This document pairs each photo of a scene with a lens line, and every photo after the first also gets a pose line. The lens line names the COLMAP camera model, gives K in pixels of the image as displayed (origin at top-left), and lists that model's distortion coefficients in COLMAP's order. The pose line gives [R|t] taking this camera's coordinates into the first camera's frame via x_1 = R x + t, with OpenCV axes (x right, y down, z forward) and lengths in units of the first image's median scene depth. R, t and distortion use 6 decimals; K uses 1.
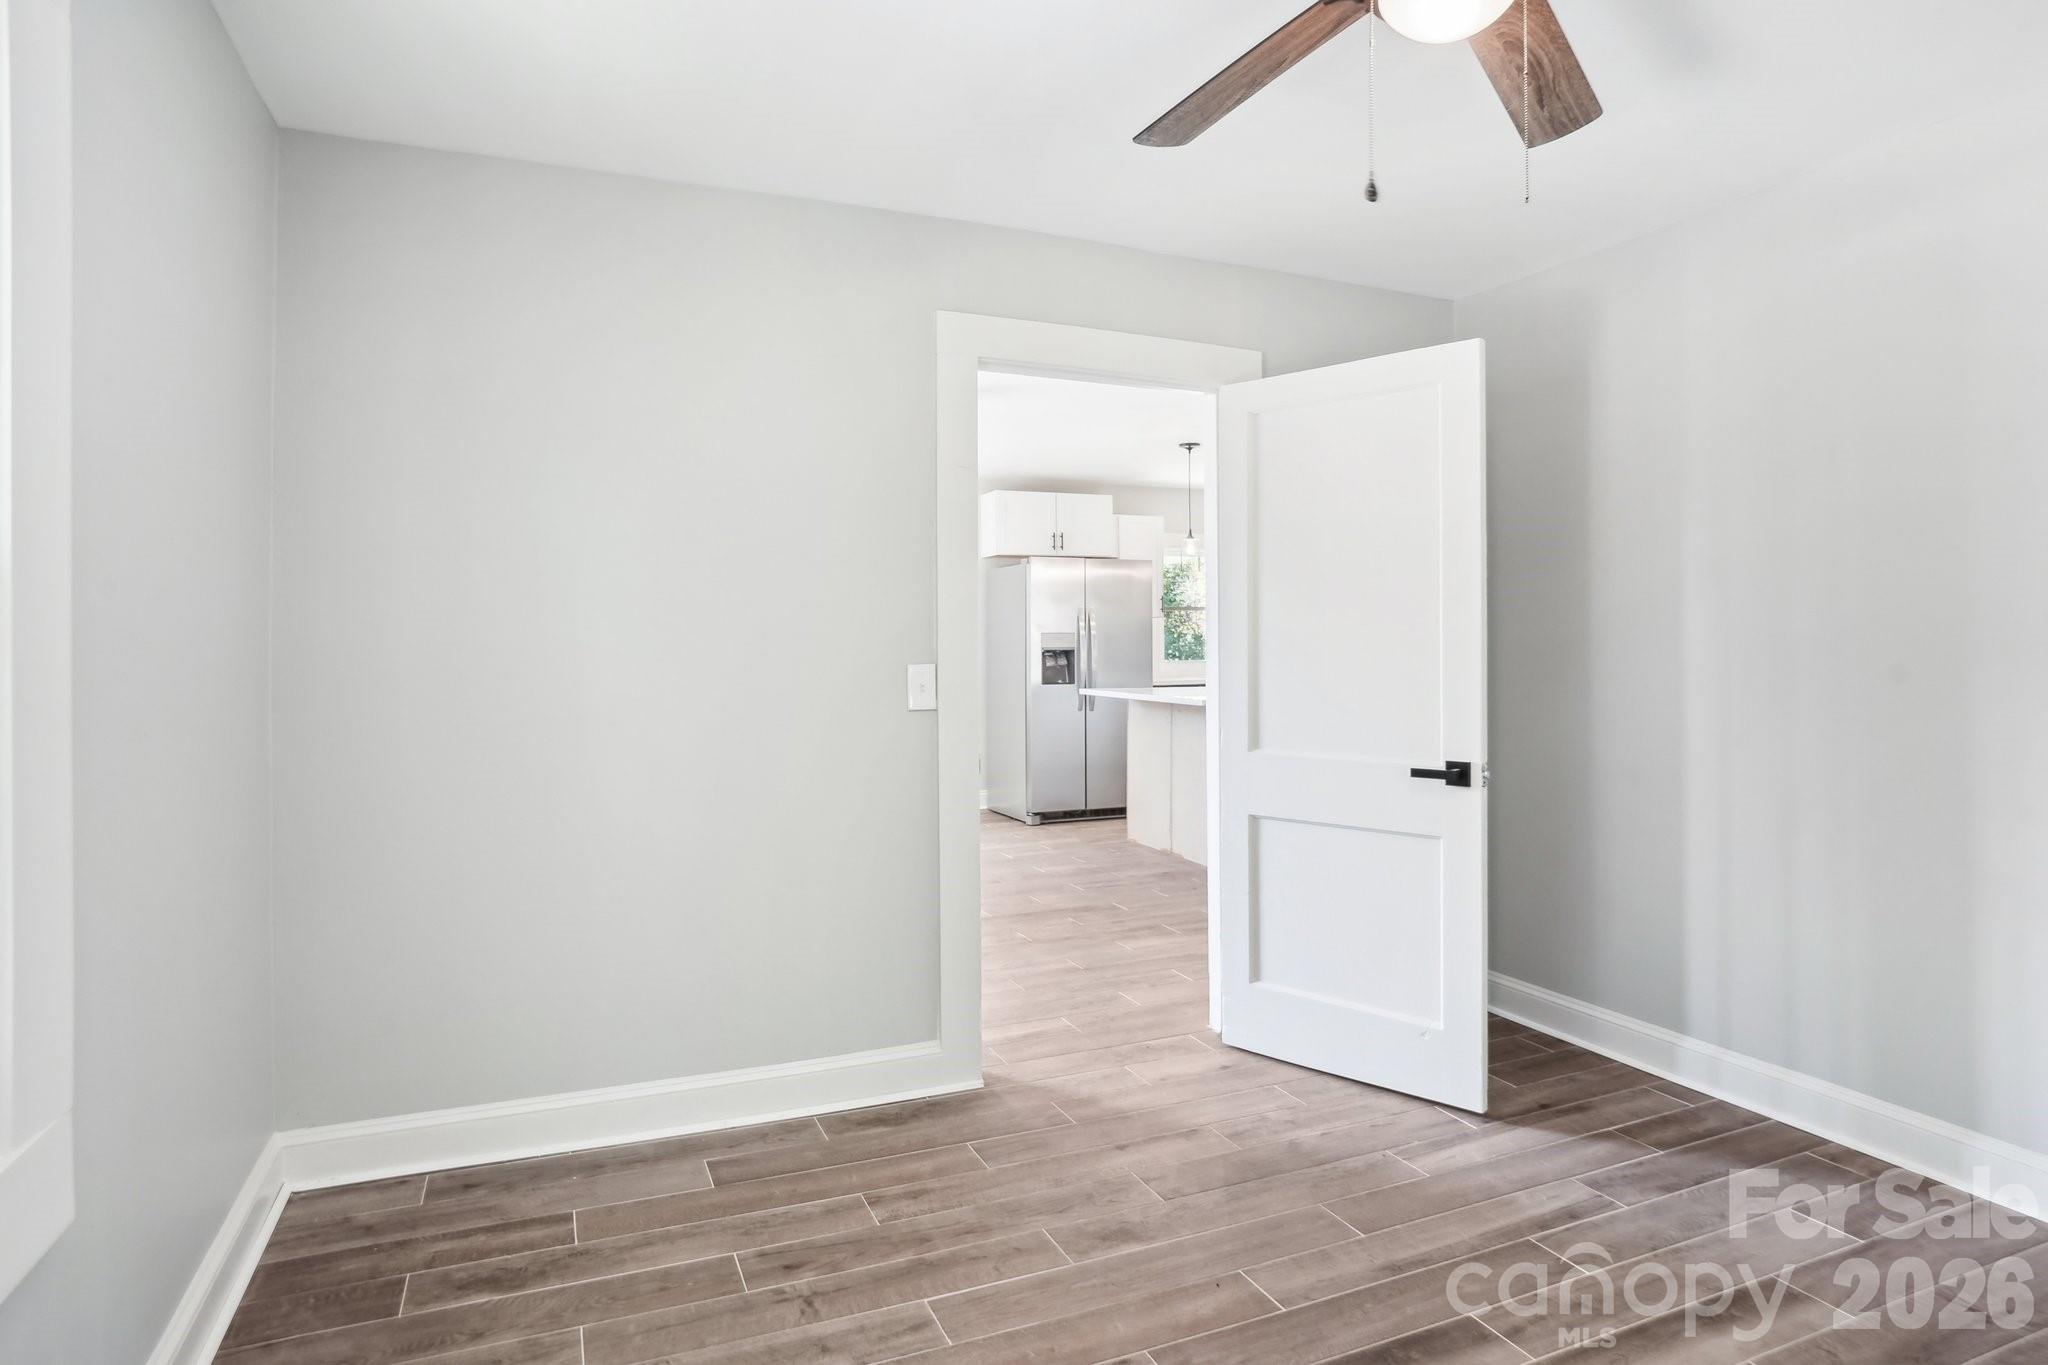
lens RADIAL K [[1156.7, 0, 1033.0], [0, 1156.7, 628.3], [0, 0, 1]] dist [-0.073615, 0.045834]
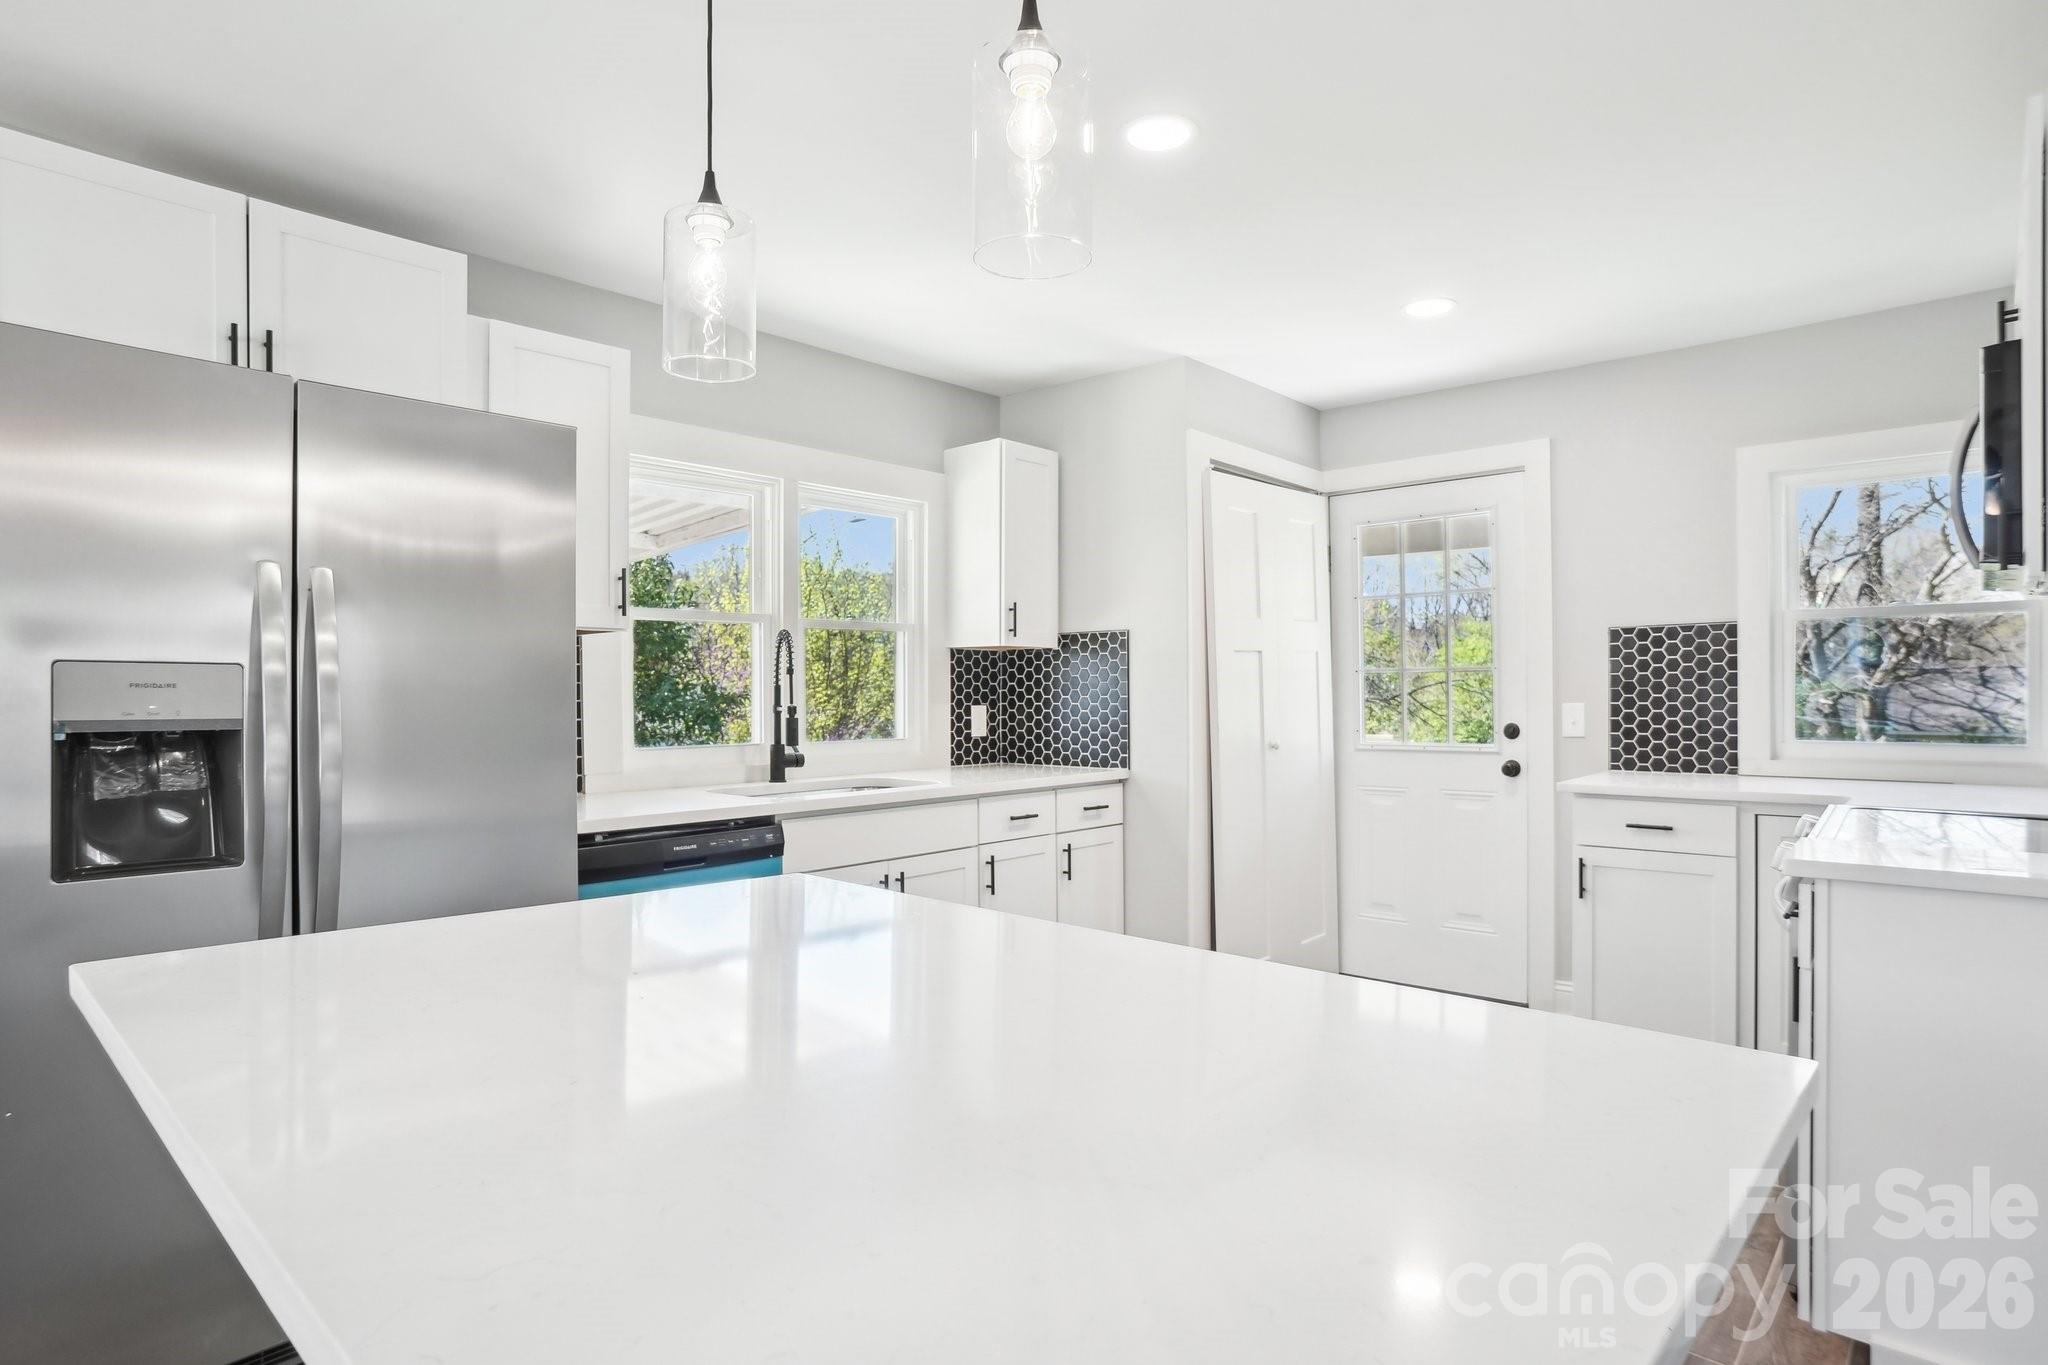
lens RADIAL K [[1112.4, 0, 1030.1], [0, 1112.4, 692.7], [0, 0, 1]] dist [-0.076710, 0.048513]
pose [[0.911902, 0.004556, 0.410383, 0.183609], [-0.008118, 0.999943, 0.006939, 0.014527], [-0.410328, -0.009659, 0.911887, 1.356525]]
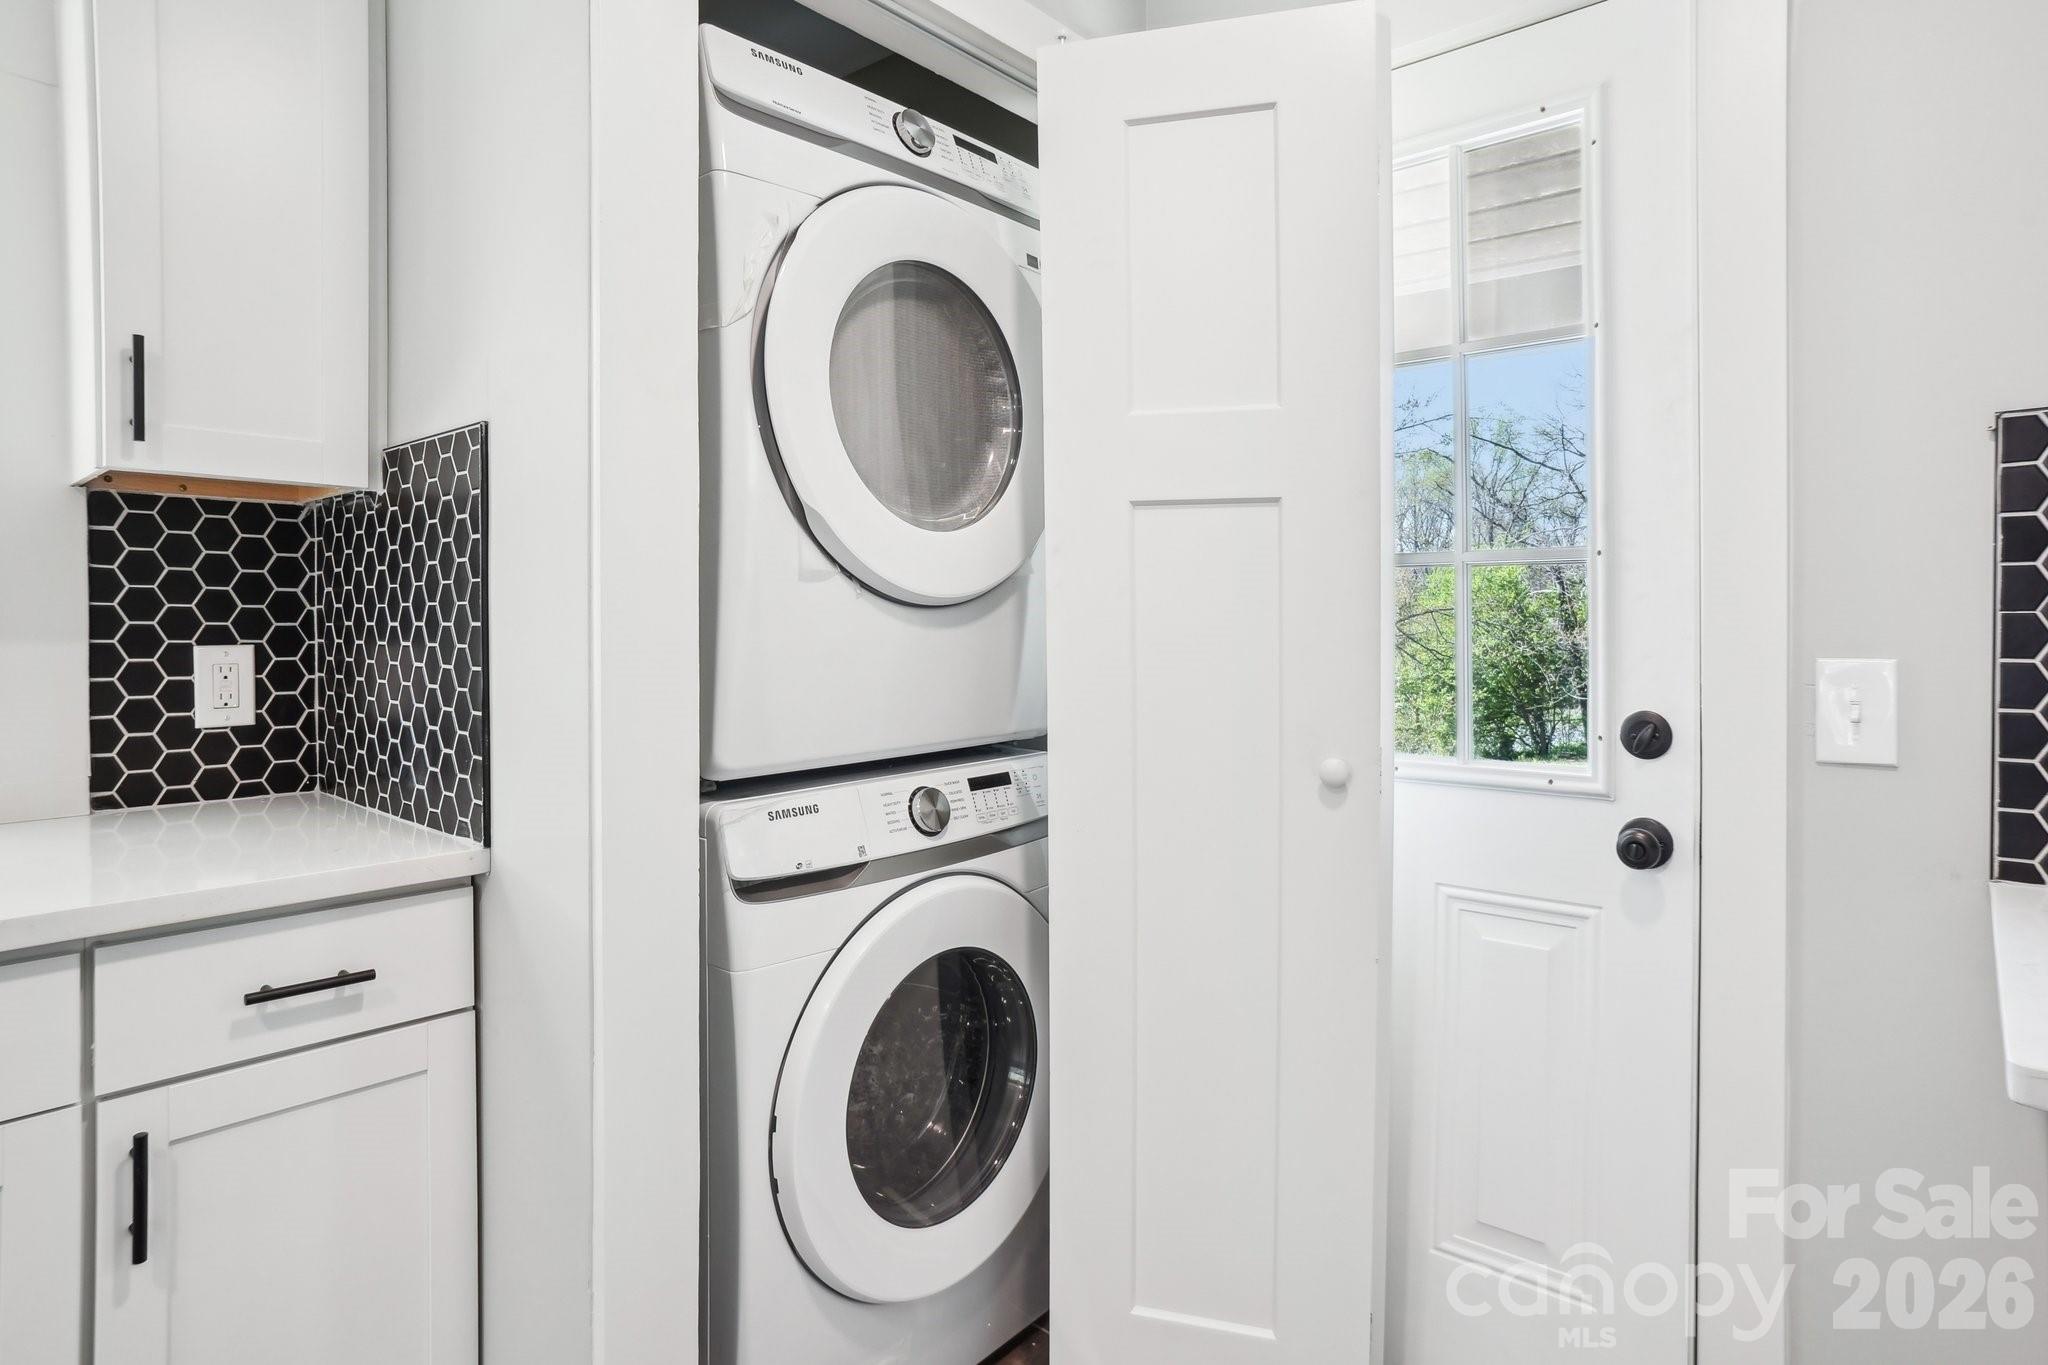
lens RADIAL K [[1102.3, 0, 1038.4], [0, 1102.3, 623.1], [0, 0, 1]] dist [-0.040525, -0.000097]
pose [[0.906002, 0.010454, 0.423143, 0.685907], [-0.016293, 0.999815, 0.010185, 0.017386], [-0.422959, -0.016121, 0.906005, 1.870794]]
